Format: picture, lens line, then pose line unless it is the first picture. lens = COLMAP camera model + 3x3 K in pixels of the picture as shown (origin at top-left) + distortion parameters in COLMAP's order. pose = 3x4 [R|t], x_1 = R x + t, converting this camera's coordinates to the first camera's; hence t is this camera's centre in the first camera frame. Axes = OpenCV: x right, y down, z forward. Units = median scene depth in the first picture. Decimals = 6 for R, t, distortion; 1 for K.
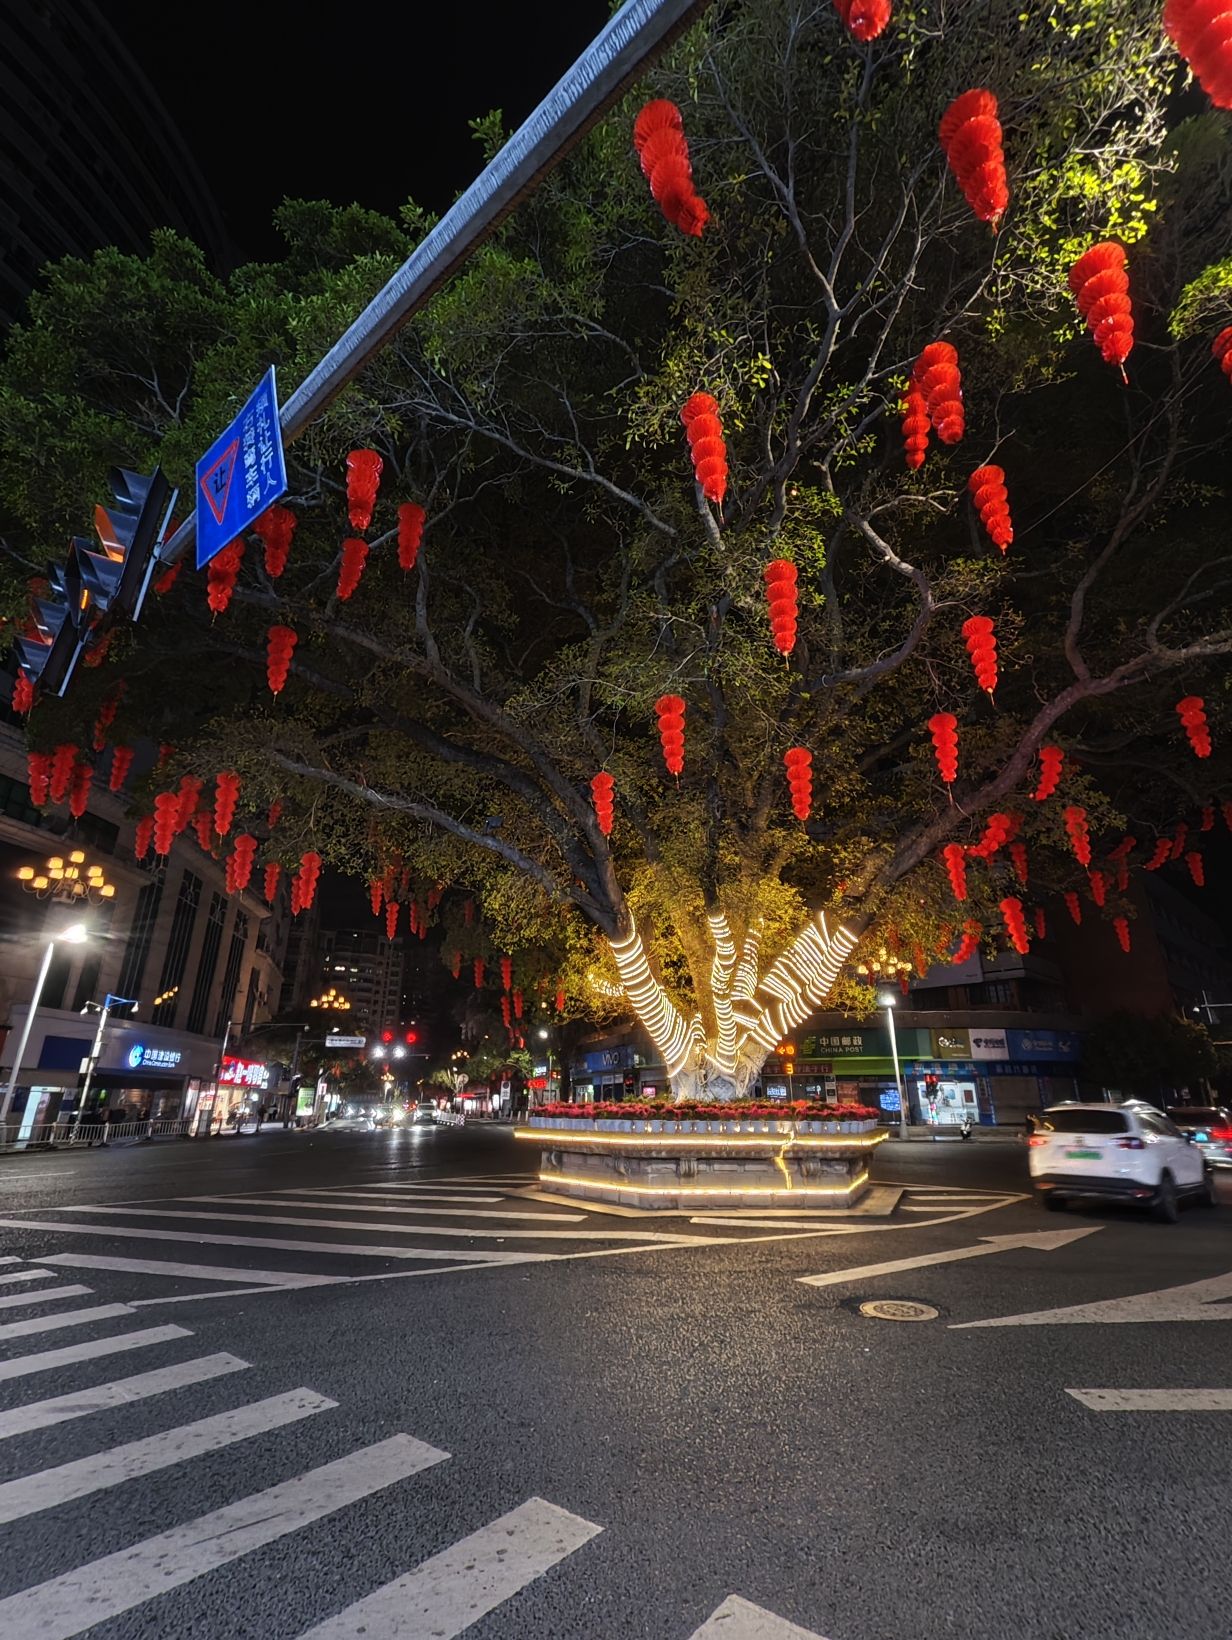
lens RADIAL K [[752.4, 0, 616.0], [0, 752.4, 820.0], [0, 0, 1]] dist [0.000629, -0.000272]
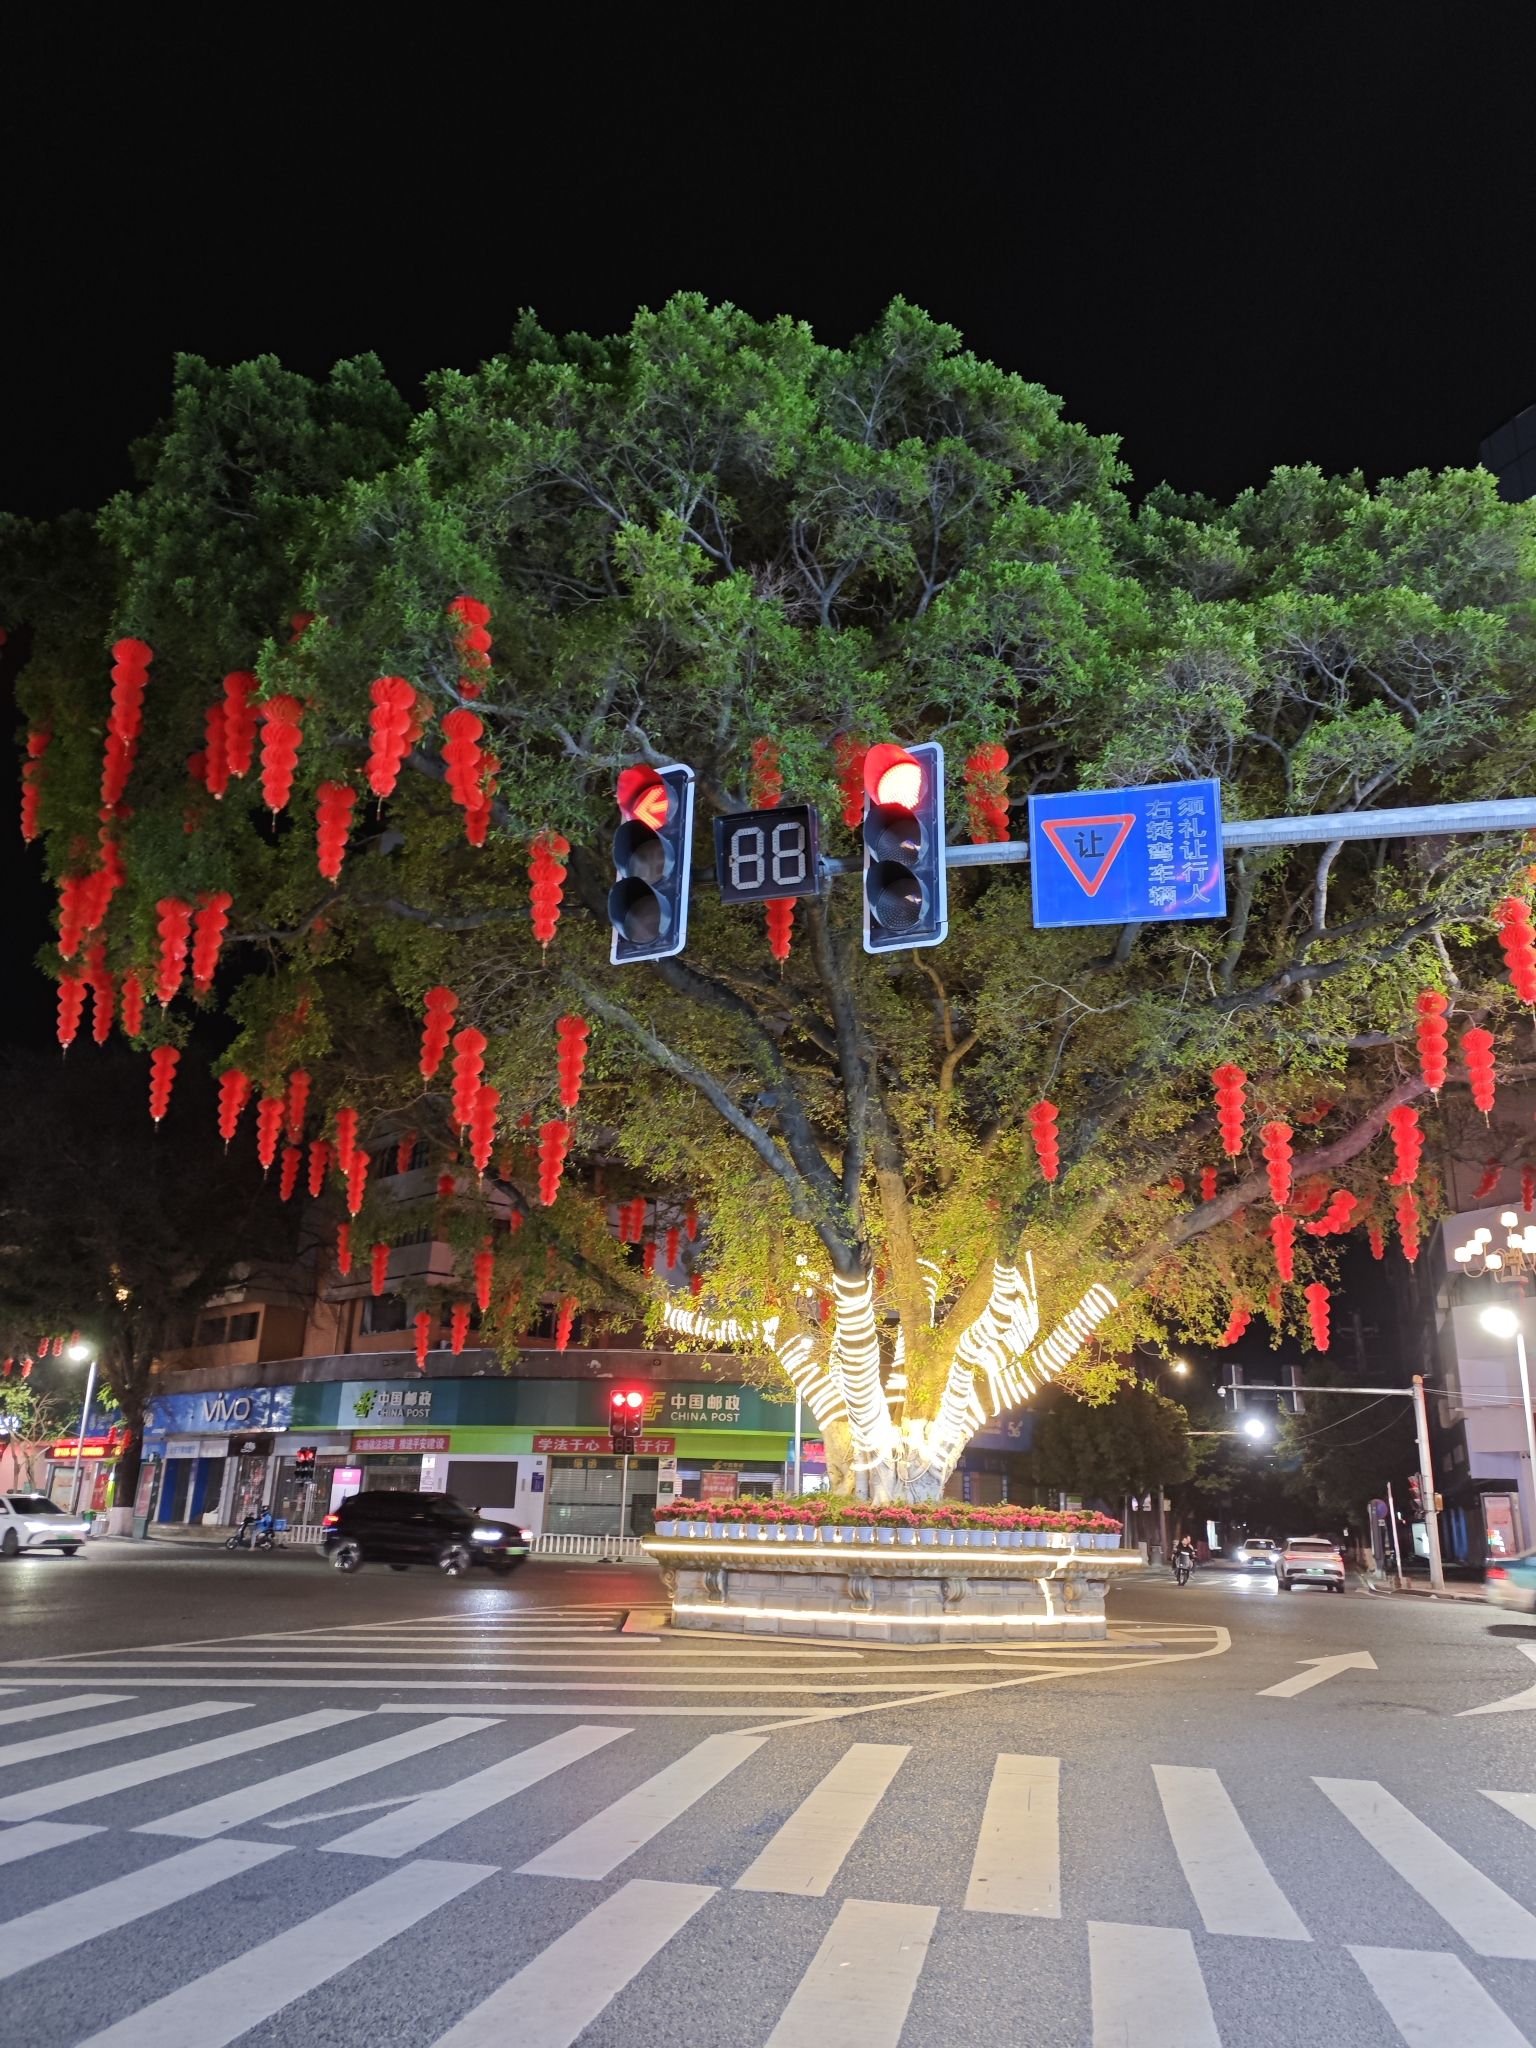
lens RADIAL K [[1412.8, 0, 768.0], [0, 1412.8, 1024.0], [0, 0, 1]] dist [0.003010, 0.004118]
pose [[0.908295, 0.156507, 0.387951, -0.703361], [-0.170327, 0.985387, 0.001258, -0.071793], [-0.382085, -0.067222, 0.921679, -0.206008]]
